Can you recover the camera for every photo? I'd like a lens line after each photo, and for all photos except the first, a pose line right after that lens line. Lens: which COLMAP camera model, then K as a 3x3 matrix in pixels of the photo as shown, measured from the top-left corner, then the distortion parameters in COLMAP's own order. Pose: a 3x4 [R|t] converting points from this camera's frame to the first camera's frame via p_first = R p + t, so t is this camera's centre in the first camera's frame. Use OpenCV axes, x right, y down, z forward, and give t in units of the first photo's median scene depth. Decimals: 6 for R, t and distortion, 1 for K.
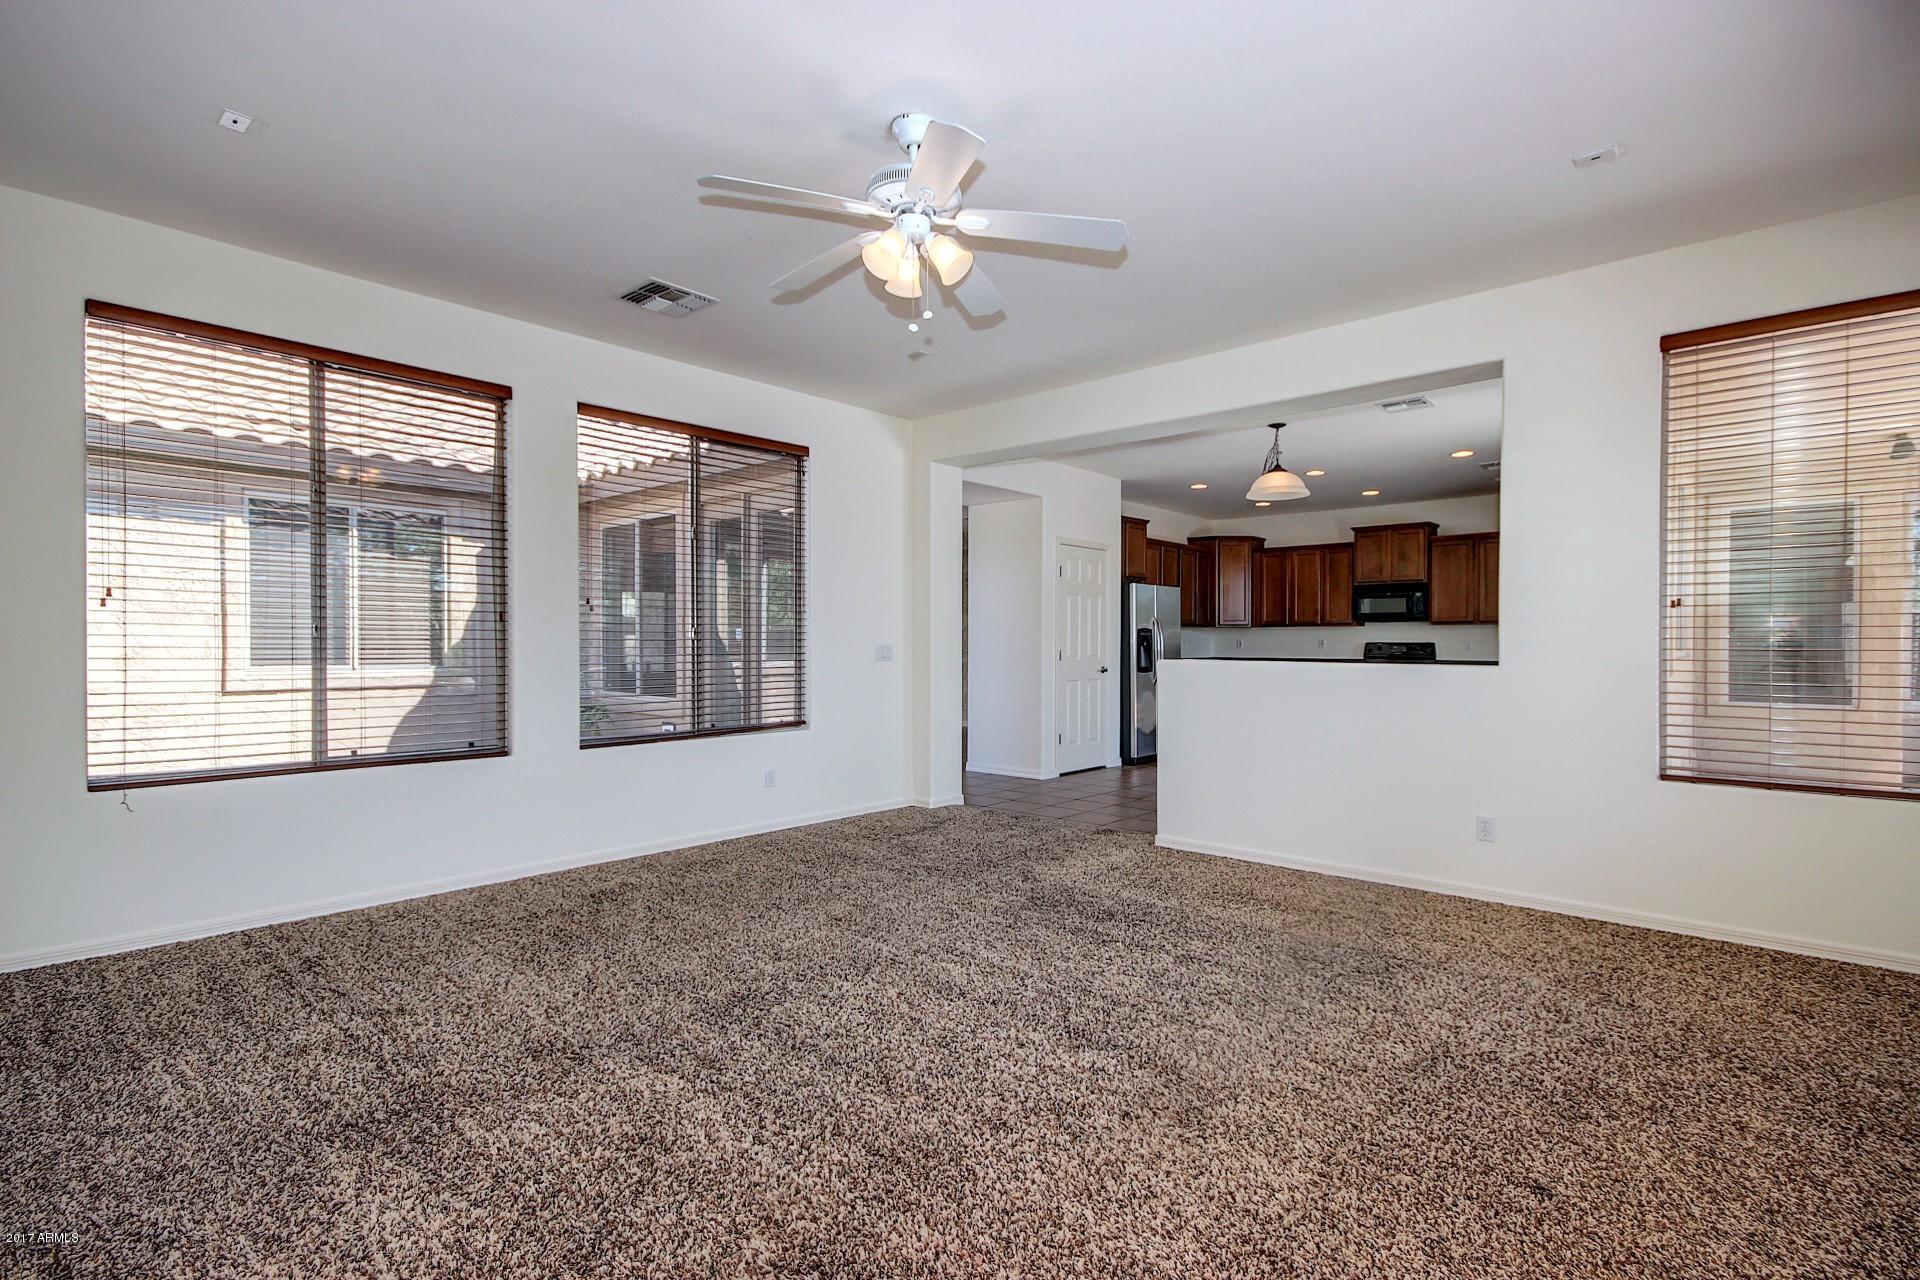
lens RADIAL K [[913.9, 0, 982.3], [0, 913.9, 647.2], [0, 0, 1]] dist [0.016085, -0.014954]
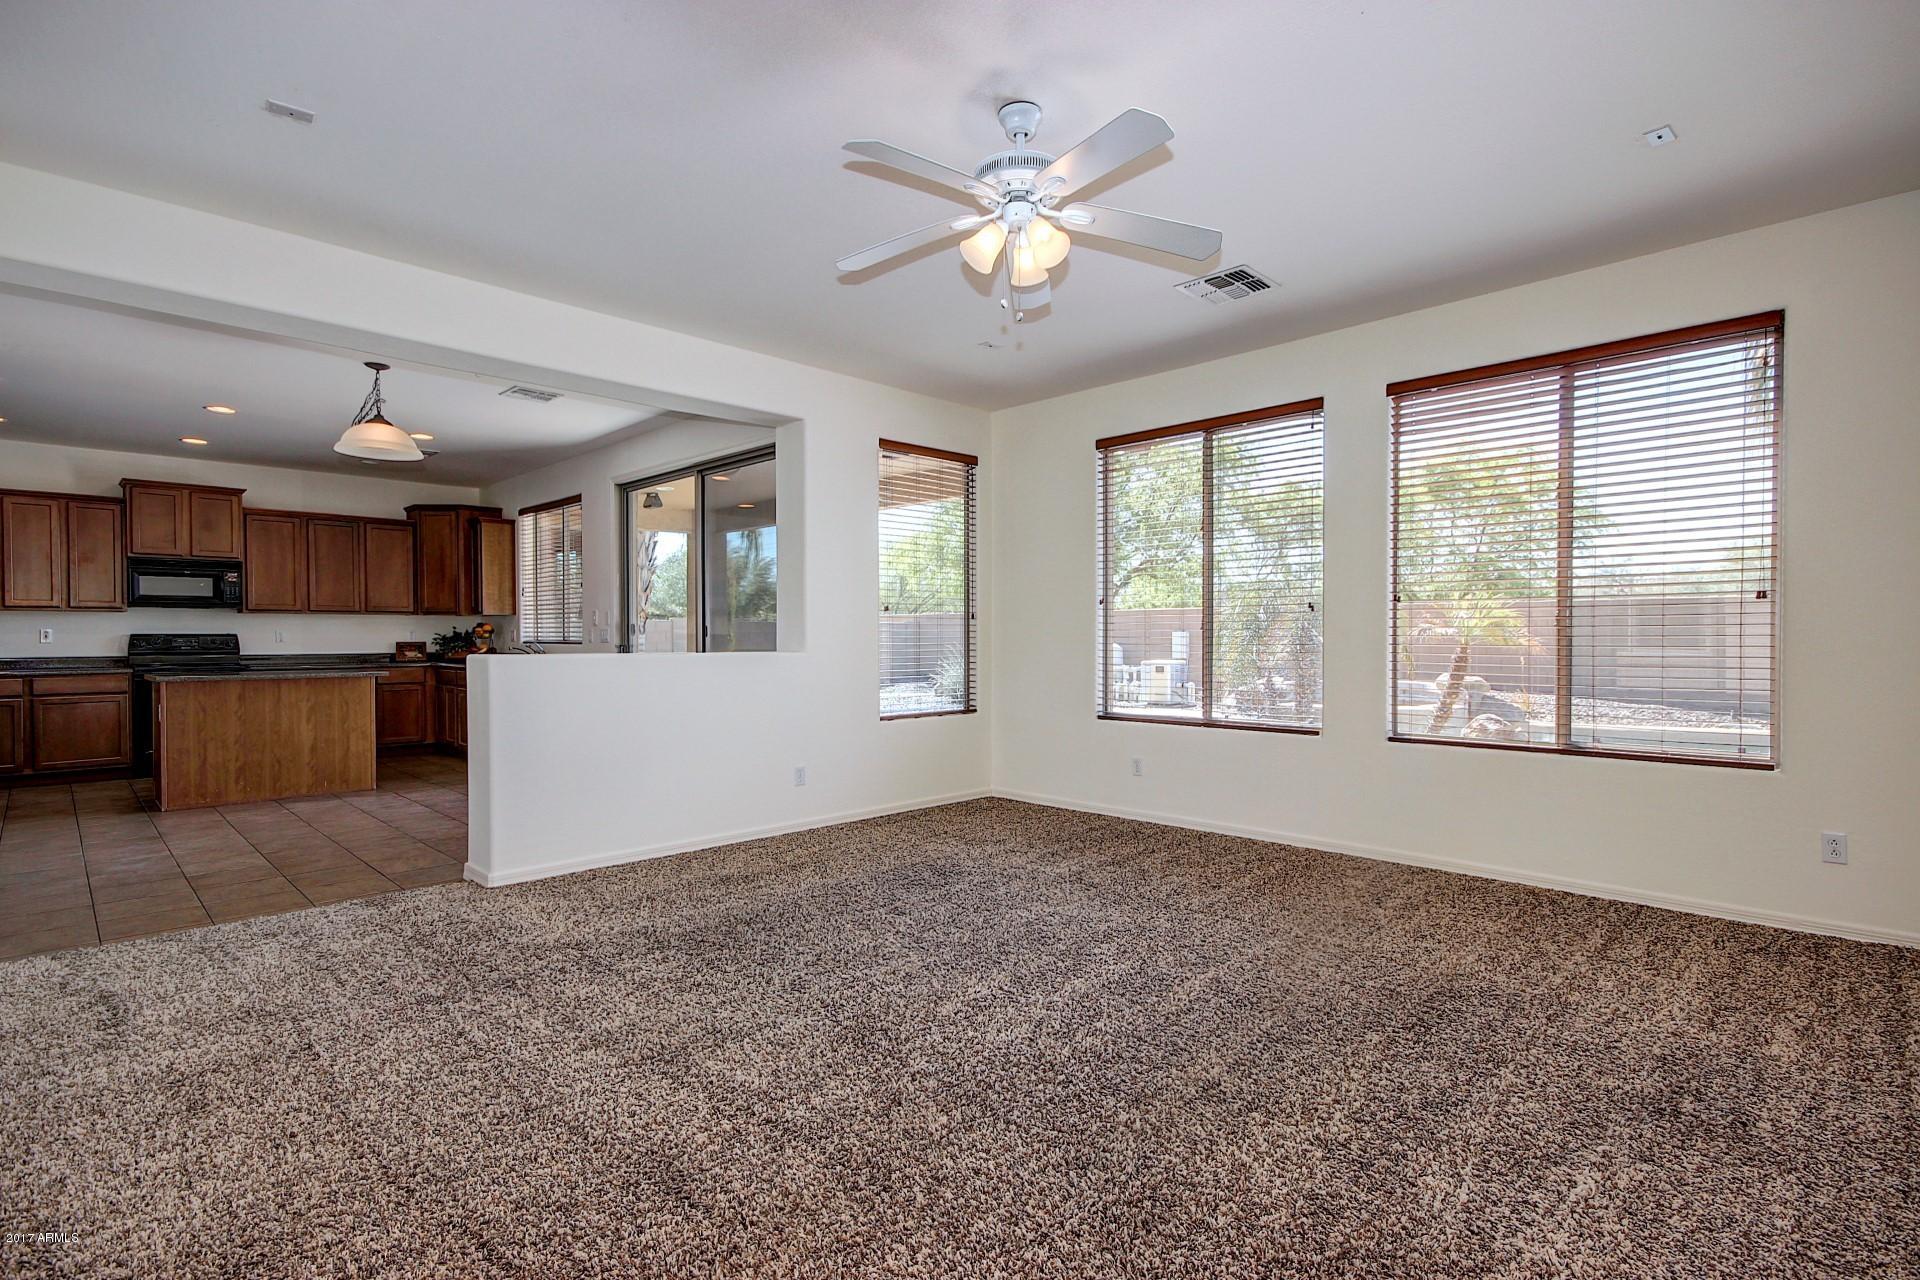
lens RADIAL K [[913.9, 0, 982.3], [0, 913.9, 647.2], [0, 0, 1]] dist [0.016085, -0.014954]
pose [[0.056938, -0.013892, 0.998281, -0.310676], [0.005773, 0.999891, 0.013585, -0.000885], [-0.998361, 0.004989, 0.057012, 0.283663]]
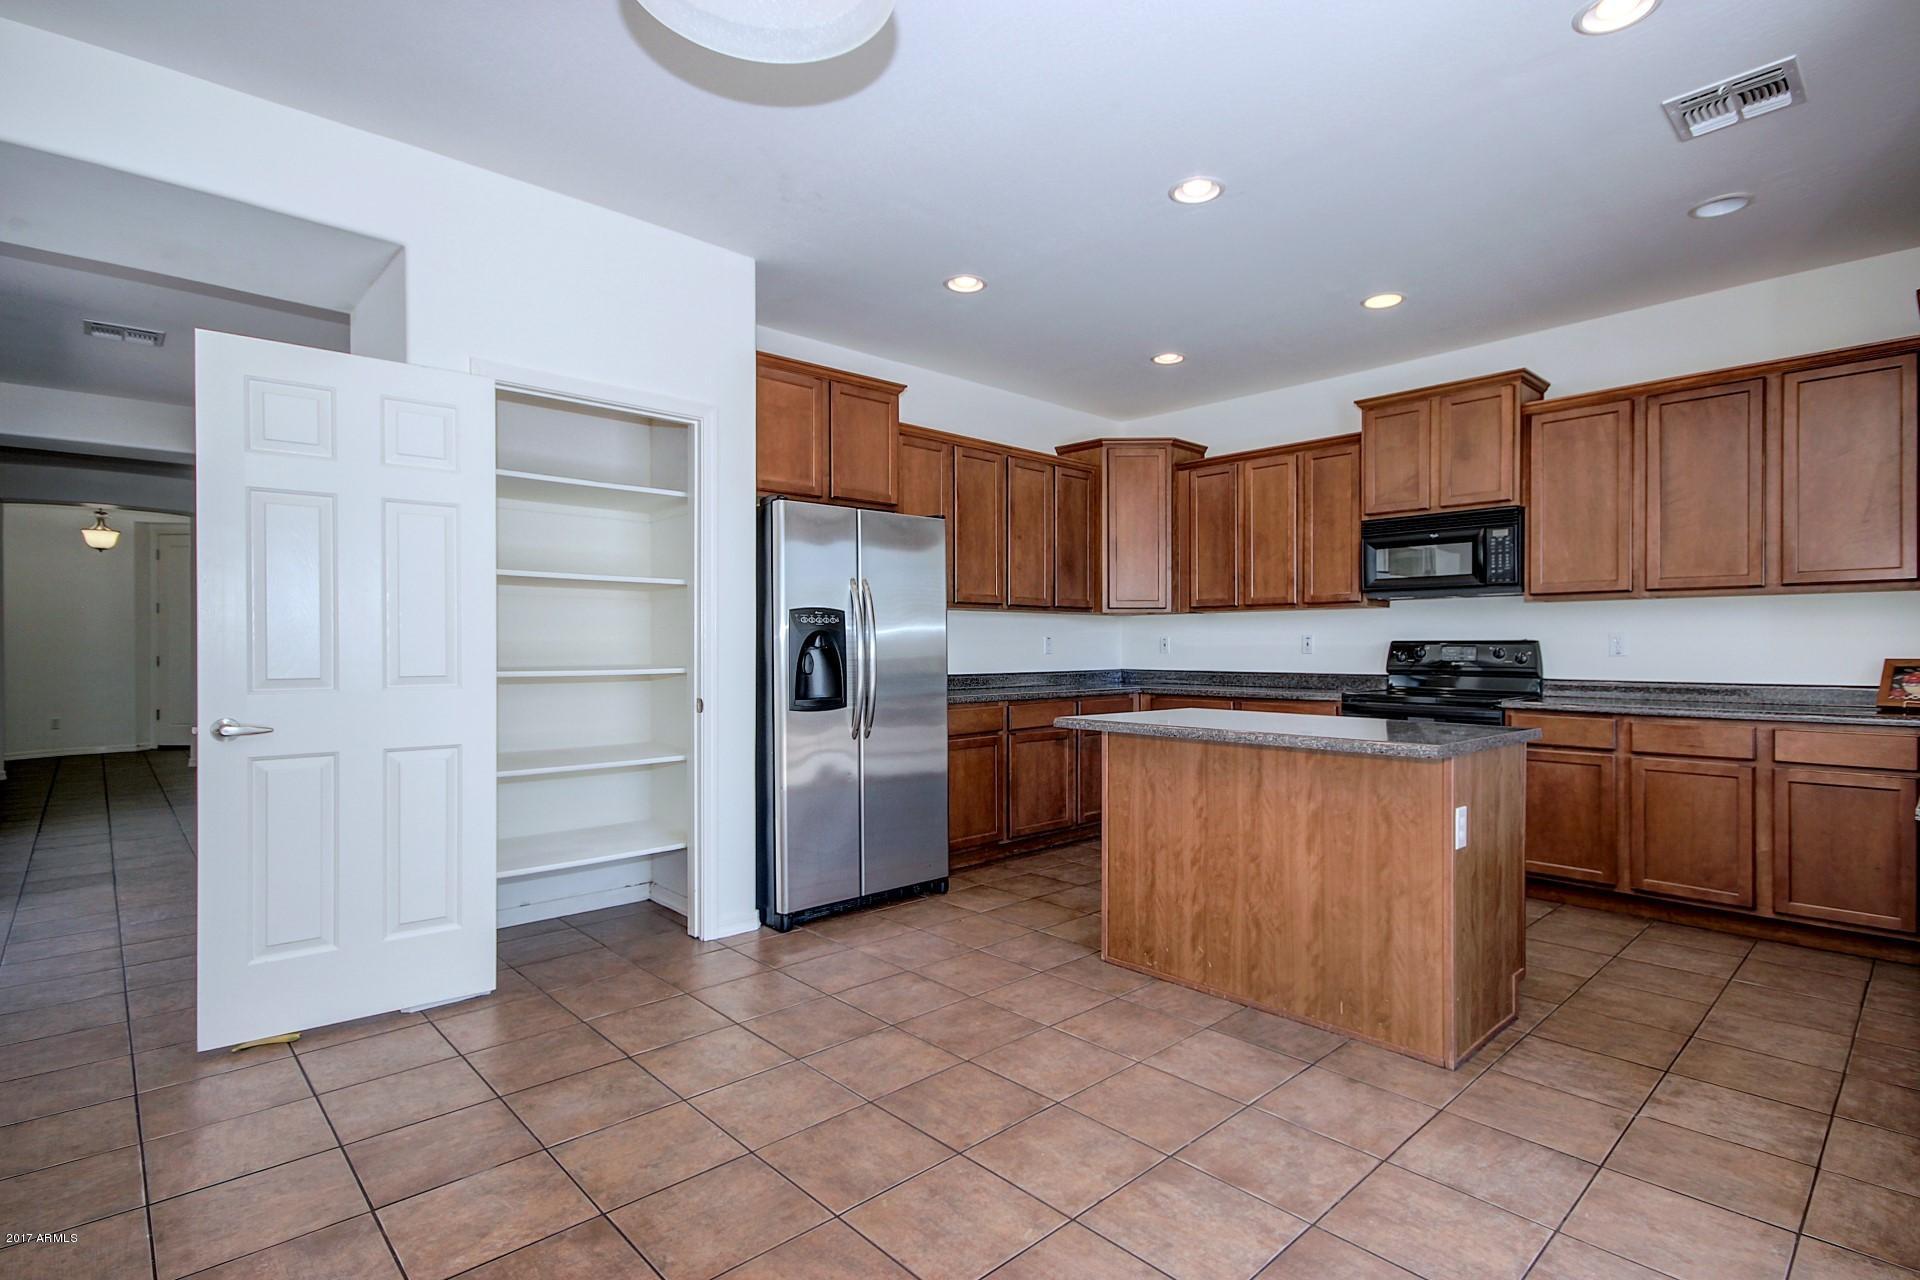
lens RADIAL K [[933.3, 0, 970.7], [0, 933.3, 643.6], [0, 0, 1]] dist [0.003643, 0.001348]
pose [[0.994376, -0.001951, -0.105886, 0.268446], [0.001202, 0.999974, -0.007134, -0.000841], [0.105897, 0.006967, 0.994353, 0.521517]]
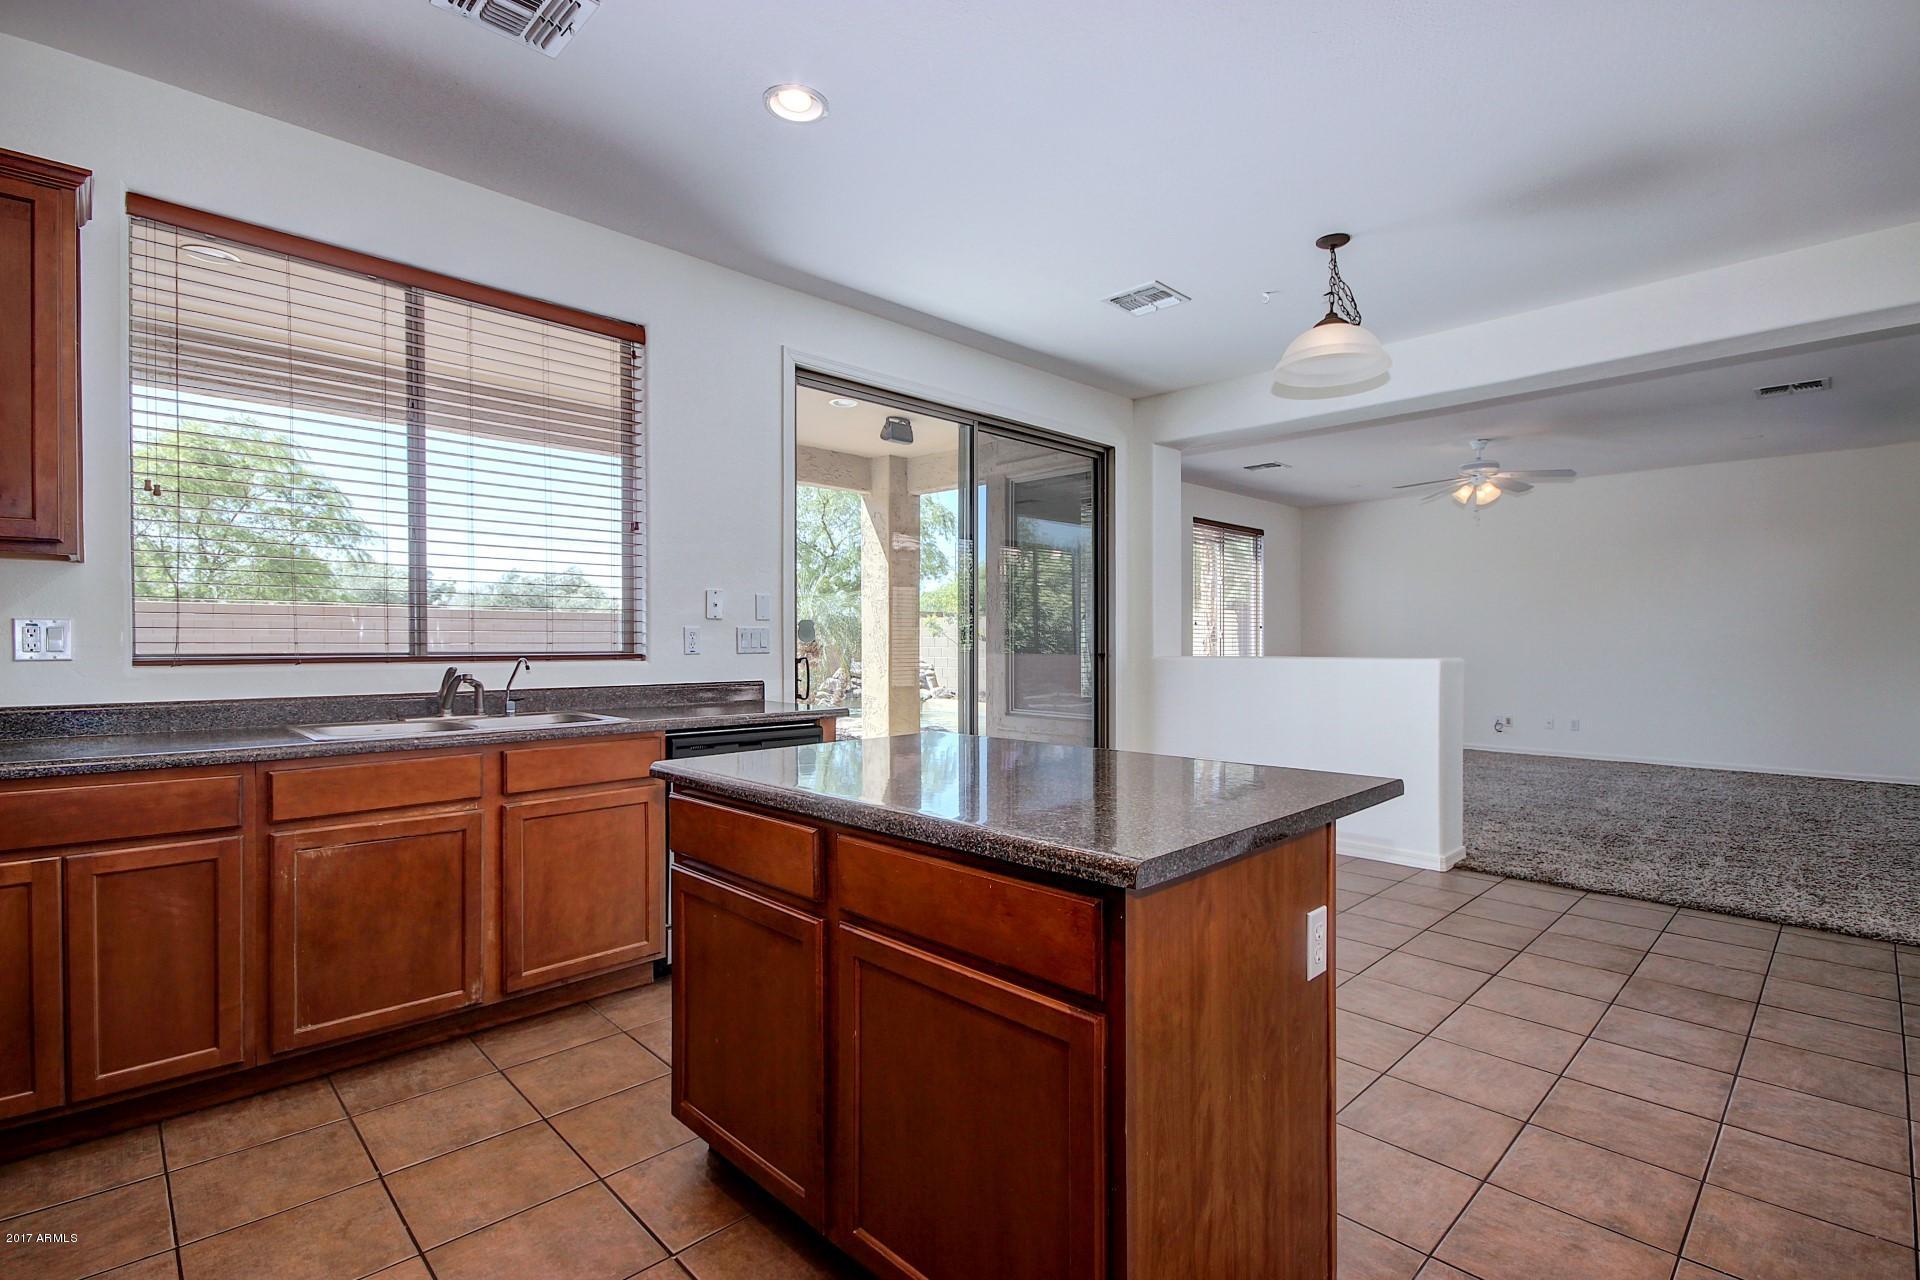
lens RADIAL K [[889.9, 0, 975.0], [0, 889.9, 646.4], [0, 0, 1]] dist [0.000928, 0.000290]
pose [[-0.996809, -0.003274, 0.079751, 0.332913], [-0.002358, 0.999930, 0.011583, -0.004590], [-0.079783, 0.011358, -0.996748, 1.044587]]
